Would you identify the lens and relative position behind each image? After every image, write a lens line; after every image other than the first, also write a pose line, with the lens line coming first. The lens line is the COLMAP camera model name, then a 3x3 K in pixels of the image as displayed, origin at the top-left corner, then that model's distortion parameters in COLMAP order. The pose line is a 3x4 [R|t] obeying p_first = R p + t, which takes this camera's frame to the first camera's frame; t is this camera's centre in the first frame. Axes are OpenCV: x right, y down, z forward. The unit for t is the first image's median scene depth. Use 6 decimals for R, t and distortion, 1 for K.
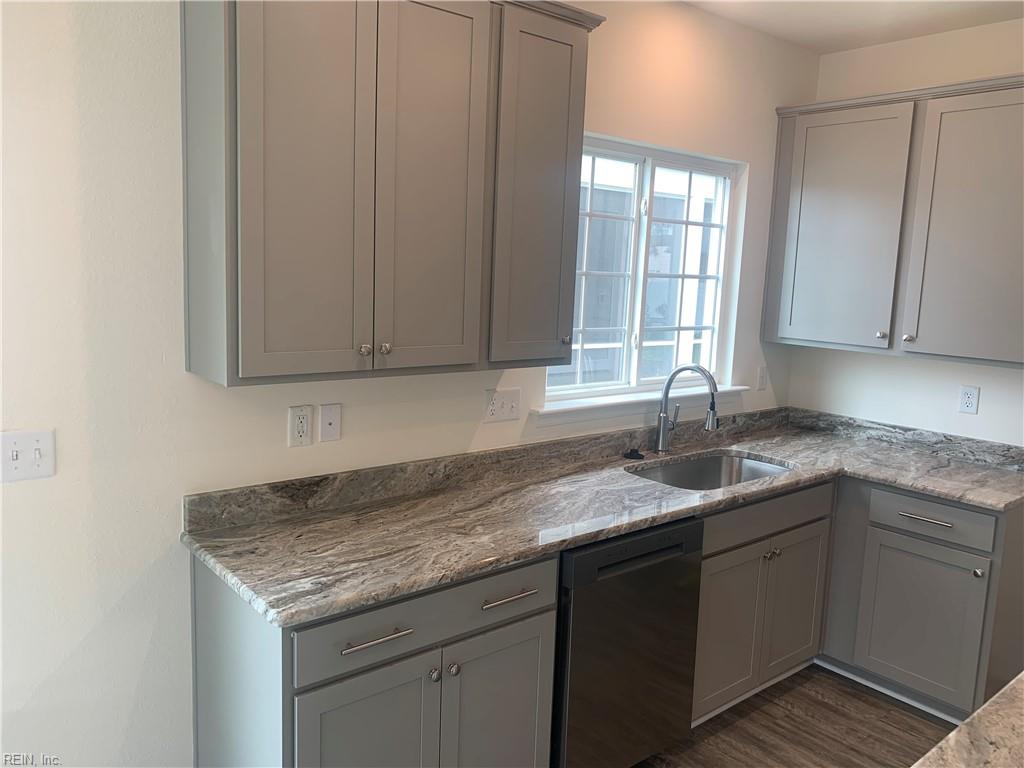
lens RADIAL K [[790.0, 0, 511.4], [0, 790.0, 379.5], [0, 0, 1]] dist [0.013565, 0.000179]
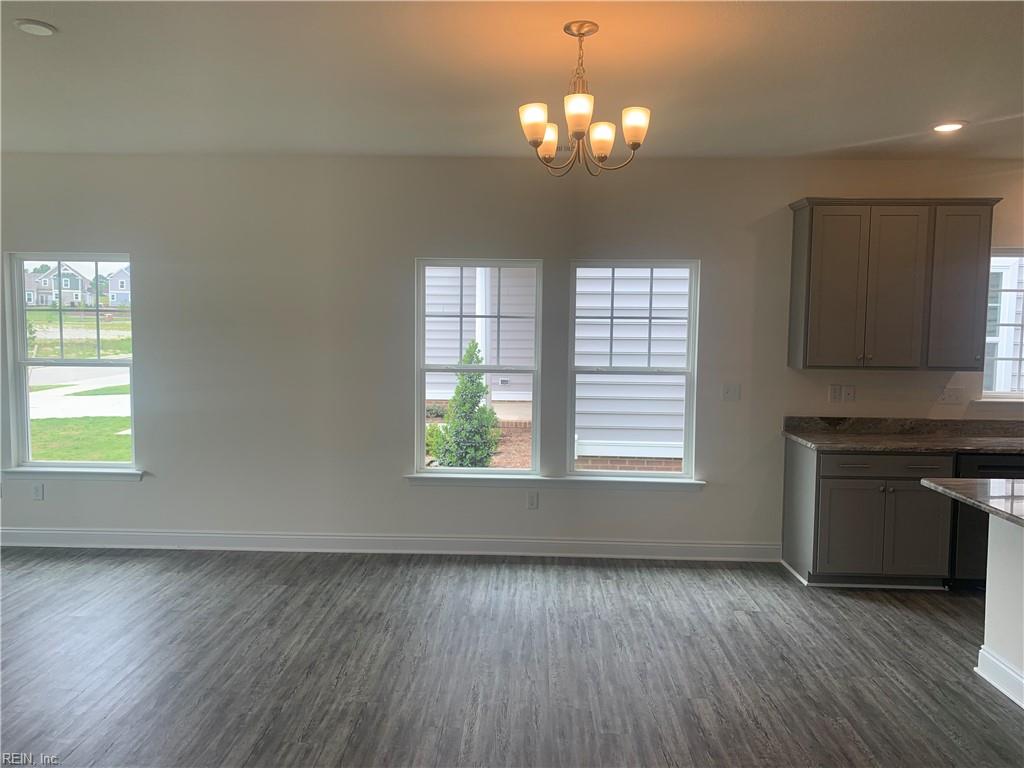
lens RADIAL K [[790.0, 0, 512.2], [0, 790.0, 381.1], [0, 0, 1]] dist [0.013565, 0.000179]
pose [[0.750176, 0.015942, -0.661046, 0.620445], [-0.071288, 0.995832, -0.056884, 0.245718], [0.657384, 0.089797, 0.748186, -1.511328]]
